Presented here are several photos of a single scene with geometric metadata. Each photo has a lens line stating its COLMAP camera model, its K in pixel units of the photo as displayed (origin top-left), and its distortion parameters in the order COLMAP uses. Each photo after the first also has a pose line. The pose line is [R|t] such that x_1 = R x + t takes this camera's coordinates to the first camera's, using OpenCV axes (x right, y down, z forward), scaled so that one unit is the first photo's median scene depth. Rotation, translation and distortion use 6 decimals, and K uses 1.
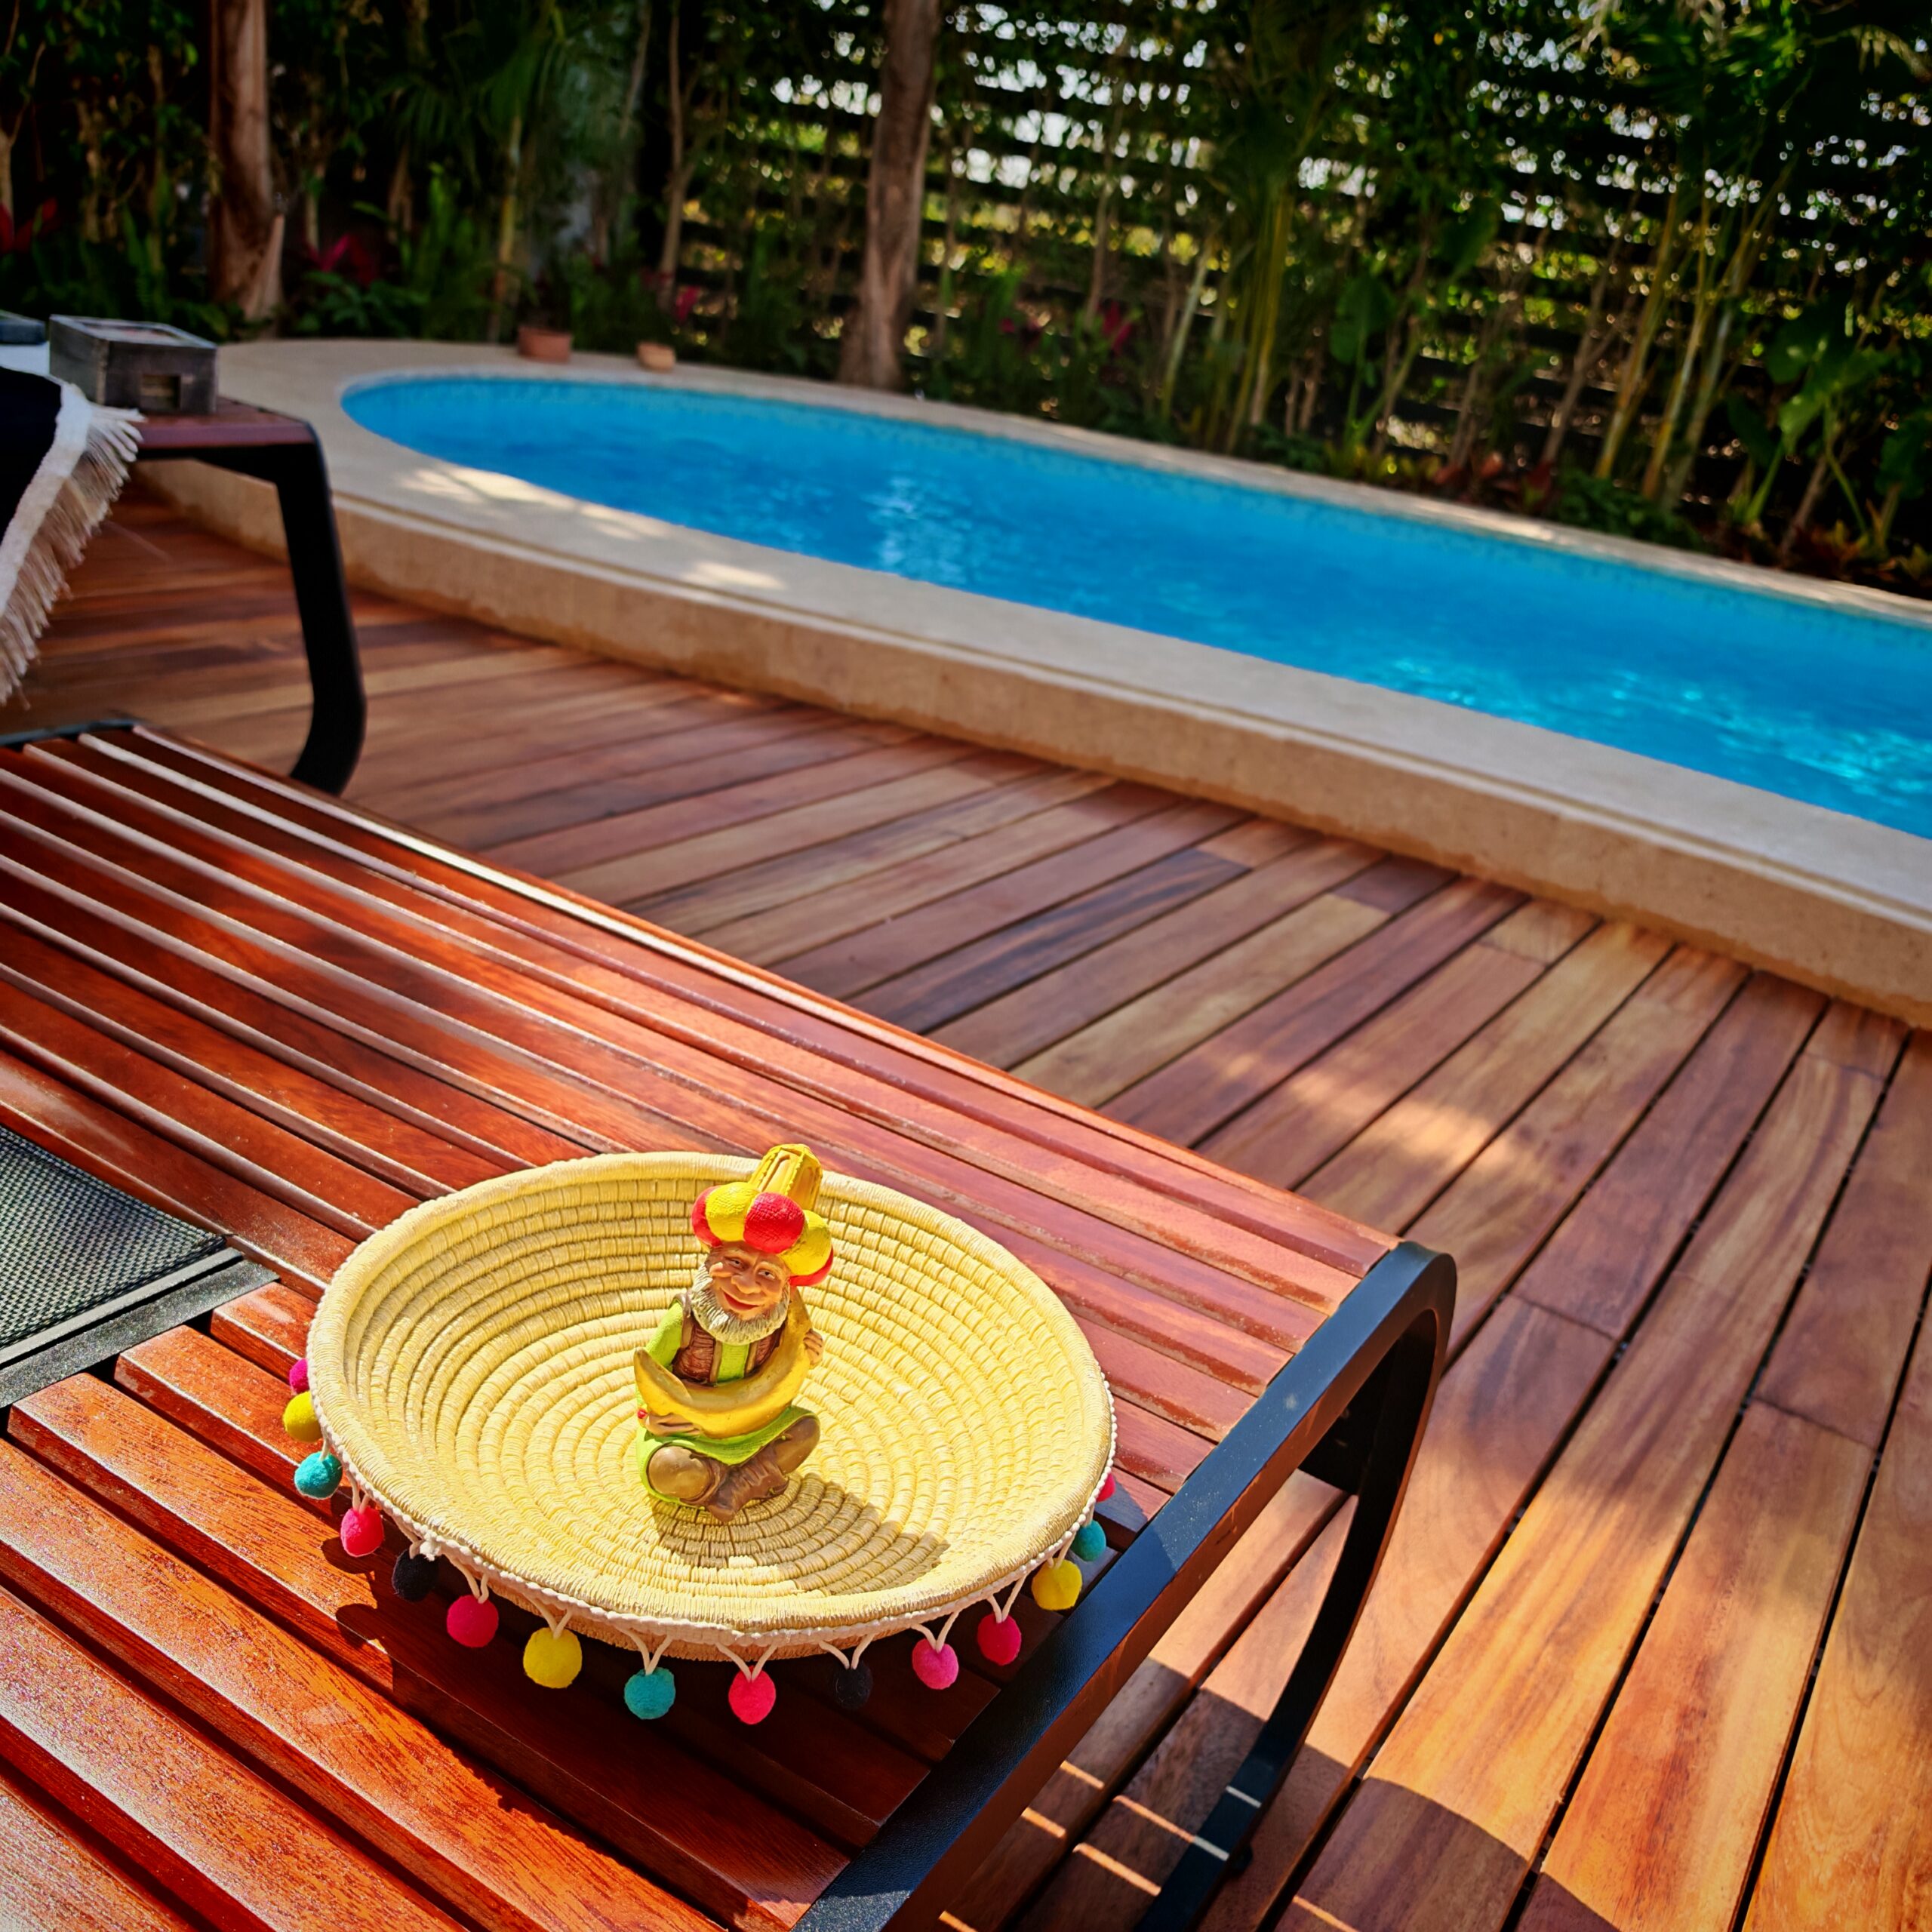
lens RADIAL K [[1897.4, 0, 969.4], [0, 1897.4, 960.6], [0, 0, 1]] dist [0.007279, -0.027599]
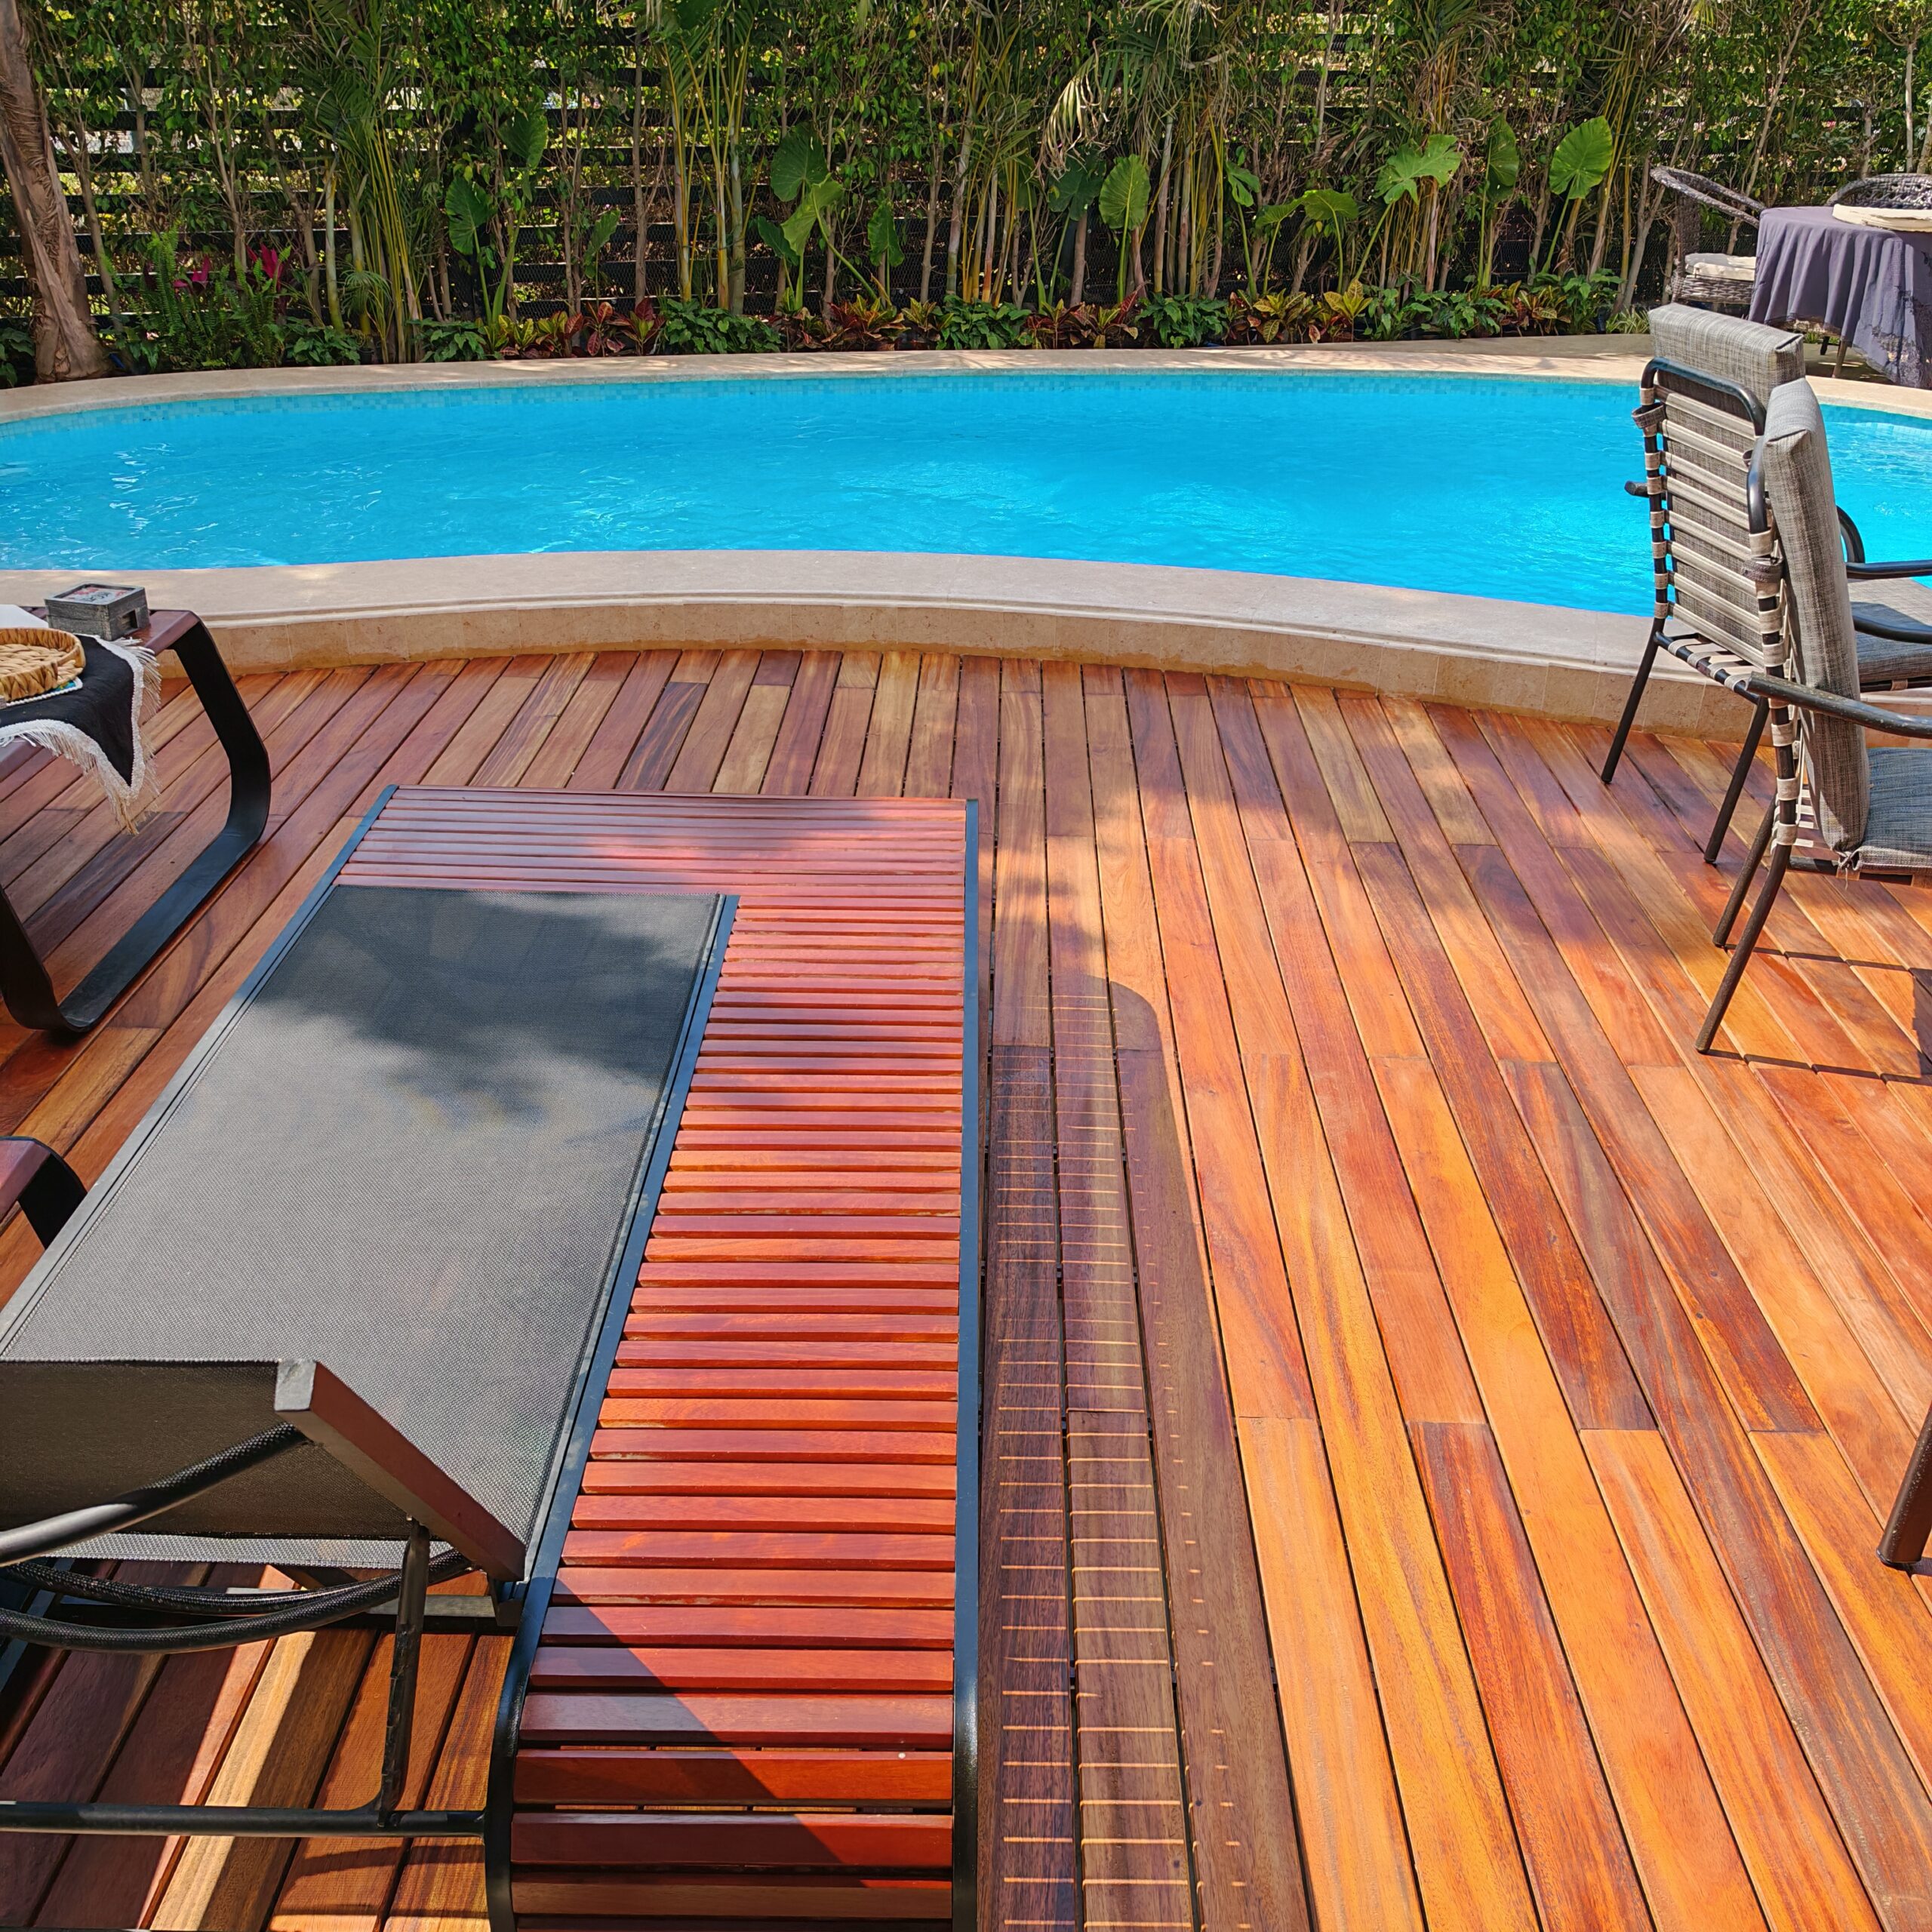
lens RADIAL K [[1901.4, 0, 966.0], [0, 1901.4, 966.0], [0, 0, 1]] dist [-0.003556, 0.001728]
pose [[0.856021, -0.351140, 0.379378, -0.374994], [0.296154, 0.934638, 0.196835, -0.070492], [-0.423698, -0.056141, 0.904062, -0.673291]]
